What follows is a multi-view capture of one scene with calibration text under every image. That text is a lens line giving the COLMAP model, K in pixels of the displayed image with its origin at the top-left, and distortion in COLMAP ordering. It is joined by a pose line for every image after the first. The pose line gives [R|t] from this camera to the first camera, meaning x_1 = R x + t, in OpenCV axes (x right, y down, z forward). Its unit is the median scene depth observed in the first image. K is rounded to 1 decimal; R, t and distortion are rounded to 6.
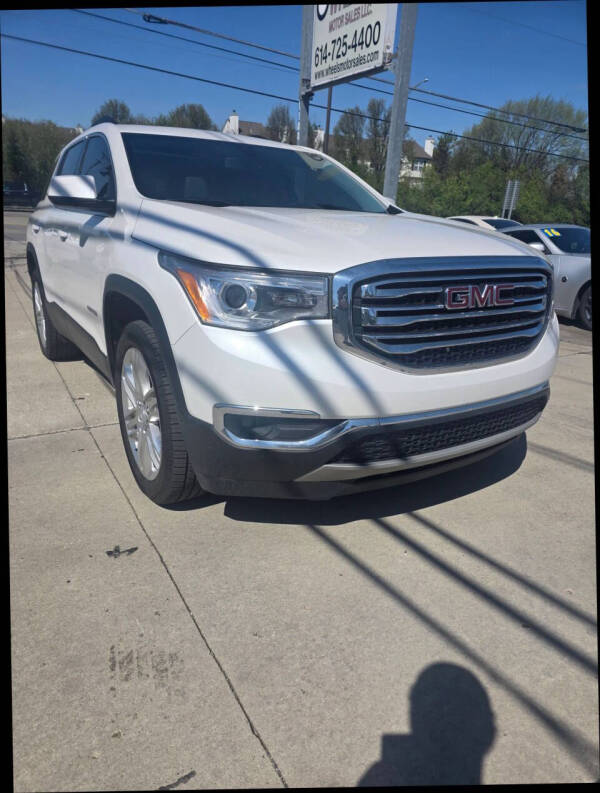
lens RADIAL K [[515.8, 0, 304.6], [0, 515.8, 384.3], [0, 0, 1]] dist [0.092459, -0.072745]
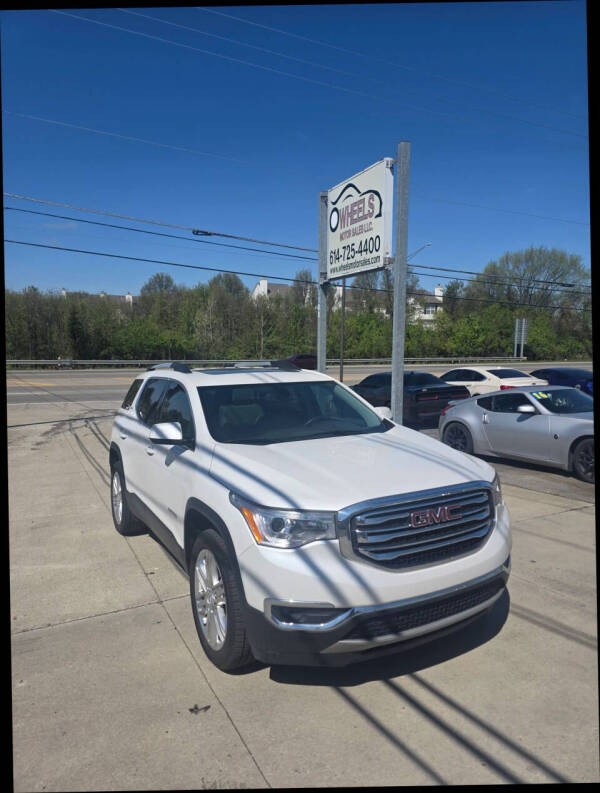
lens RADIAL K [[515.8, 0, 304.6], [0, 515.8, 384.3], [0, 0, 1]] dist [0.092459, -0.072745]
pose [[0.997969, -0.041202, -0.048592, 0.031388], [0.028110, 0.969239, -0.244510, -0.140285], [0.057172, 0.242647, 0.968429, -0.468822]]
